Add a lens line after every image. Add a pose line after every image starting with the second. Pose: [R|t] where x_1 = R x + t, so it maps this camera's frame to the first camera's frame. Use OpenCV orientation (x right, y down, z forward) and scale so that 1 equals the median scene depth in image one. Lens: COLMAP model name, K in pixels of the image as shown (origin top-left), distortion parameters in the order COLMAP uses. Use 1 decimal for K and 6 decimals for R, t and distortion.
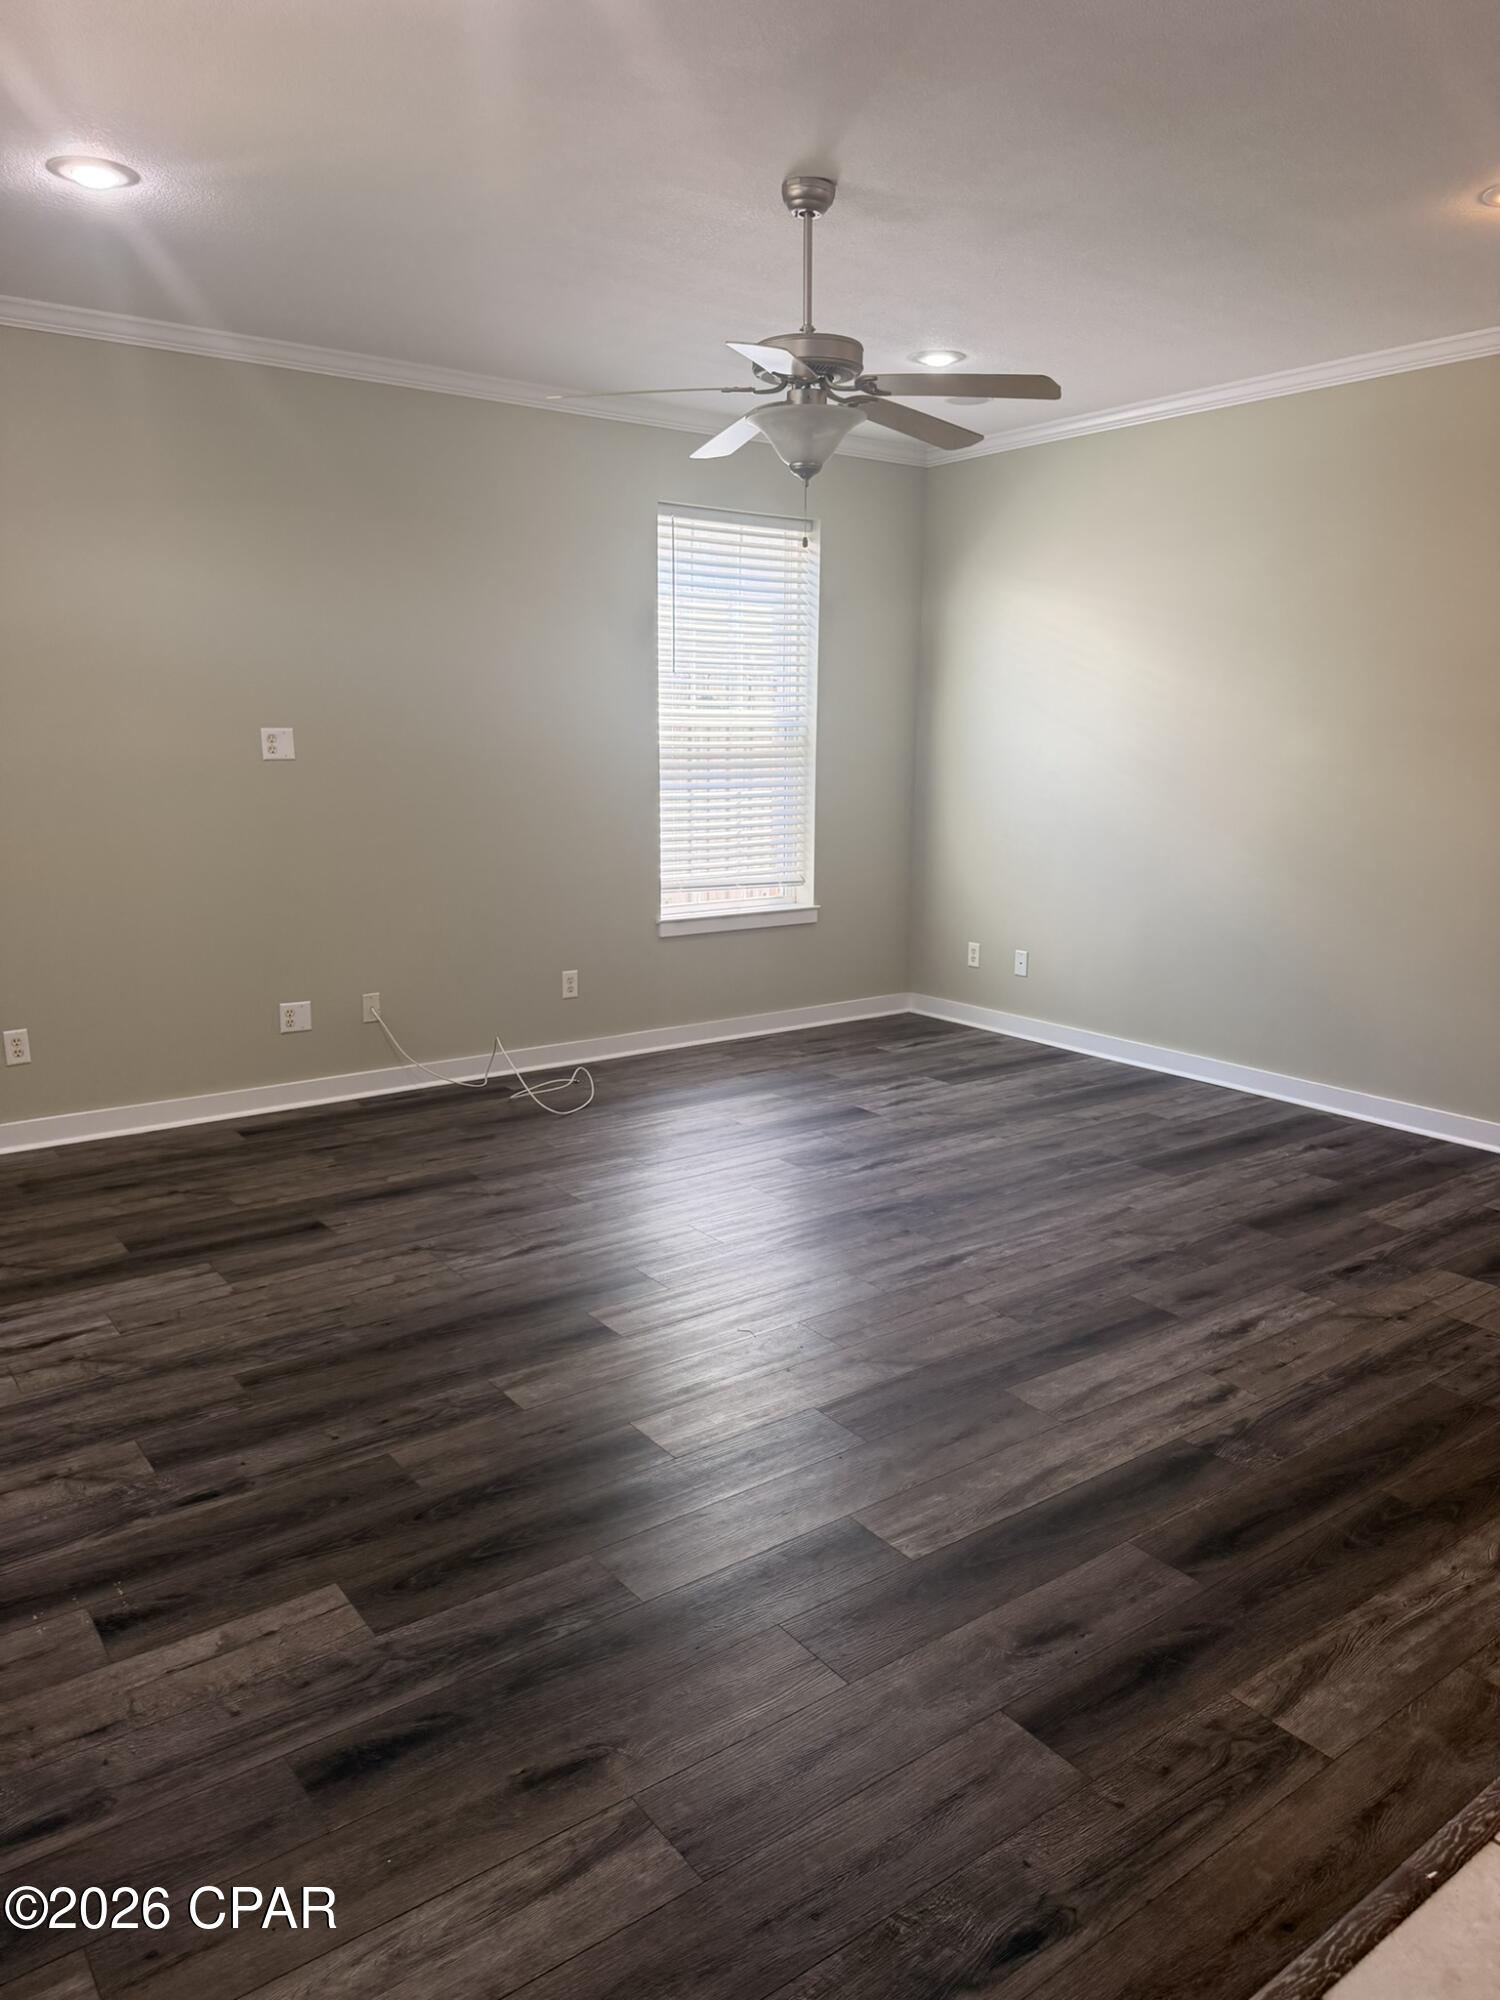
lens RADIAL K [[1365.3, 0, 743.9], [0, 1365.3, 1088.2], [0, 0, 1]] dist [0.115345, -0.206022]
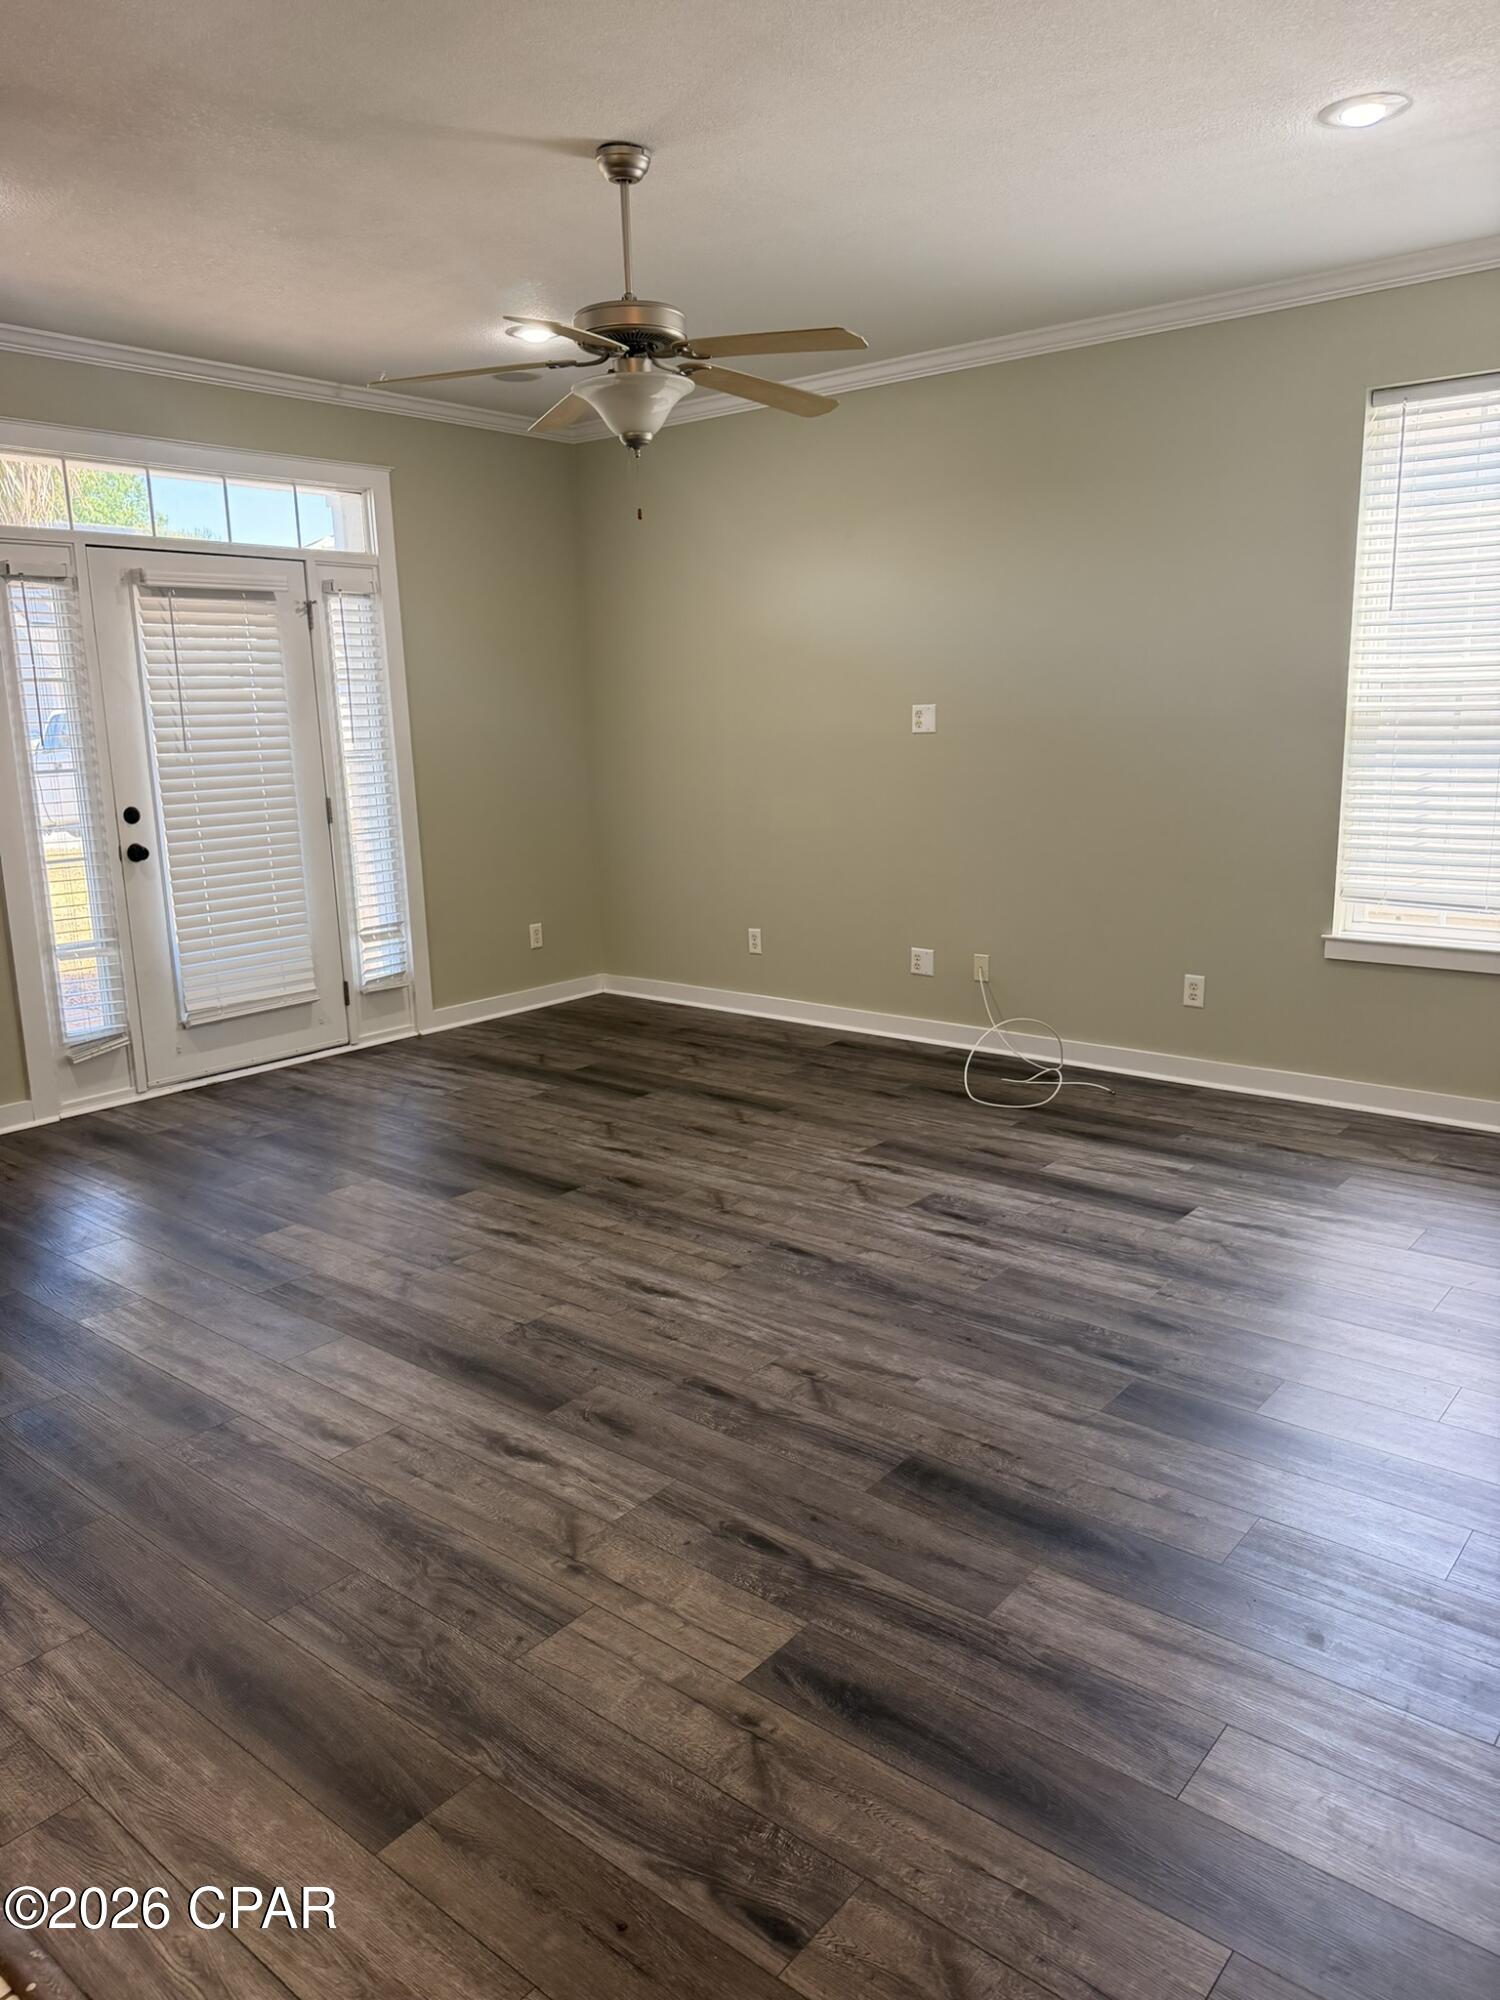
lens RADIAL K [[1437.8, 0, 750.0], [0, 1437.8, 1000.0], [0, 0, 1]] dist [0.073010, -0.002242]
pose [[0.226358, 0.181490, -0.956987, 0.942508], [-0.227821, 0.965101, 0.129142, -0.174533], [0.947027, 0.188789, 0.259806, 0.718992]]
